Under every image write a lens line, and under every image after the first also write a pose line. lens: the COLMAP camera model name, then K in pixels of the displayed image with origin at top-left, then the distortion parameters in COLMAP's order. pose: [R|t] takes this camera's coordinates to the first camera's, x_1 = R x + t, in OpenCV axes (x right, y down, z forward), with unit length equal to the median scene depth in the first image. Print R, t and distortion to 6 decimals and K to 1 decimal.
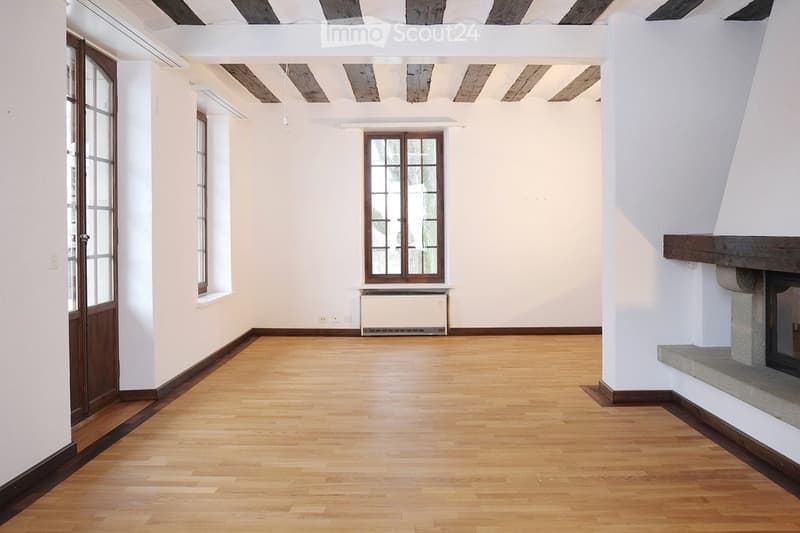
lens RADIAL K [[668.3, 0, 398.0], [0, 668.3, 245.9], [0, 0, 1]] dist [-0.055125, 0.005334]
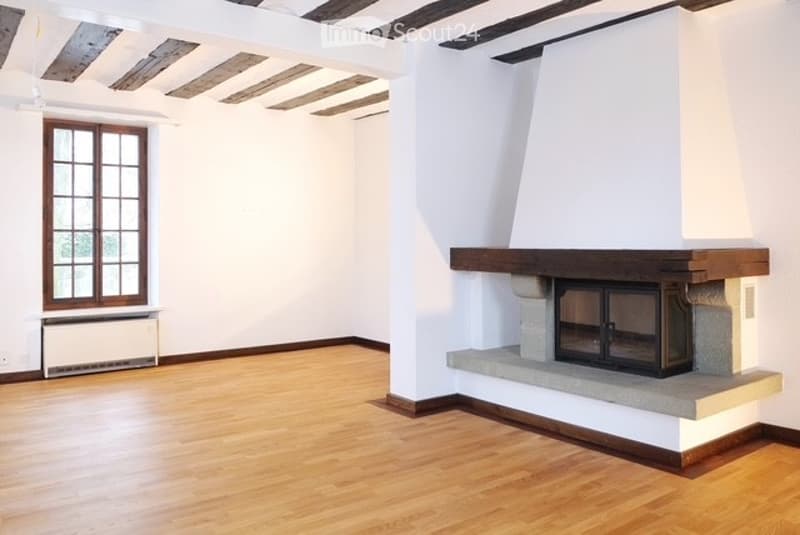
lens RADIAL K [[668.3, 0, 398.0], [0, 668.3, 246.9], [0, 0, 1]] dist [-0.055125, 0.005334]
pose [[0.777073, -0.002799, 0.629405, -0.240582], [0.013336, 0.999839, -0.012018, -0.004554], [-0.629270, 0.017732, 0.776985, 0.155302]]
